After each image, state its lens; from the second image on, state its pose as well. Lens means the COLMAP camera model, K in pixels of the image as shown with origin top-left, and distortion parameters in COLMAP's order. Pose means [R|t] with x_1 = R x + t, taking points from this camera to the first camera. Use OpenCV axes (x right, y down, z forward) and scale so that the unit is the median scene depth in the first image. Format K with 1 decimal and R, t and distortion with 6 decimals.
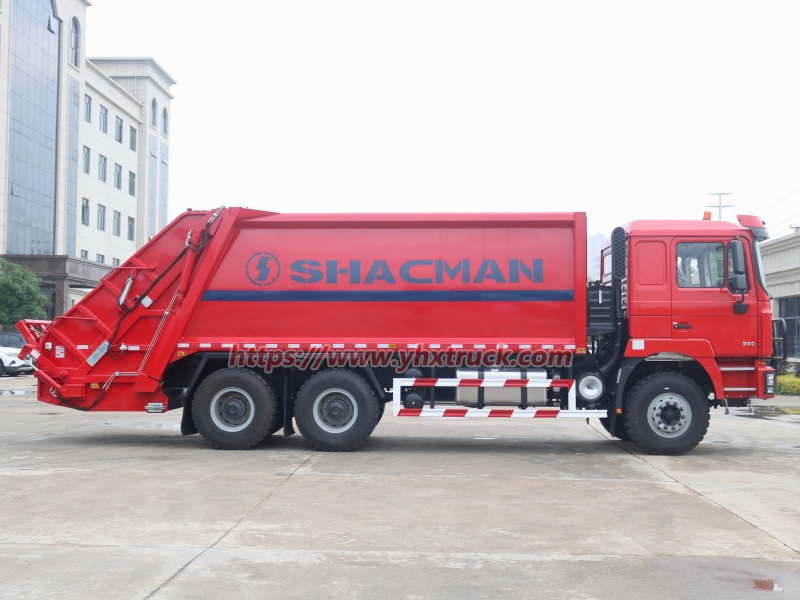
lens RADIAL K [[942.9, 0, 400.0], [0, 942.9, 300.0], [0, 0, 1]] dist [0.019599, 0.008953]
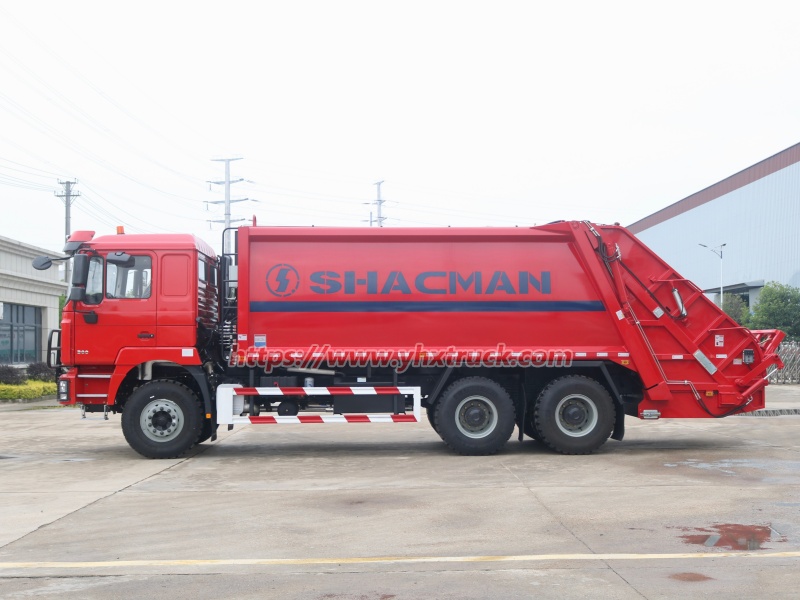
lens RADIAL K [[907.5, 0, 400.0], [0, 907.5, 300.0], [0, 0, 1]] dist [-0.021164, -0.015866]
pose [[0.988780, 0.001797, 0.149365, -0.168605], [-0.000171, 0.999941, -0.010900, -0.000362], [-0.149376, 0.010752, 0.988722, 0.011704]]
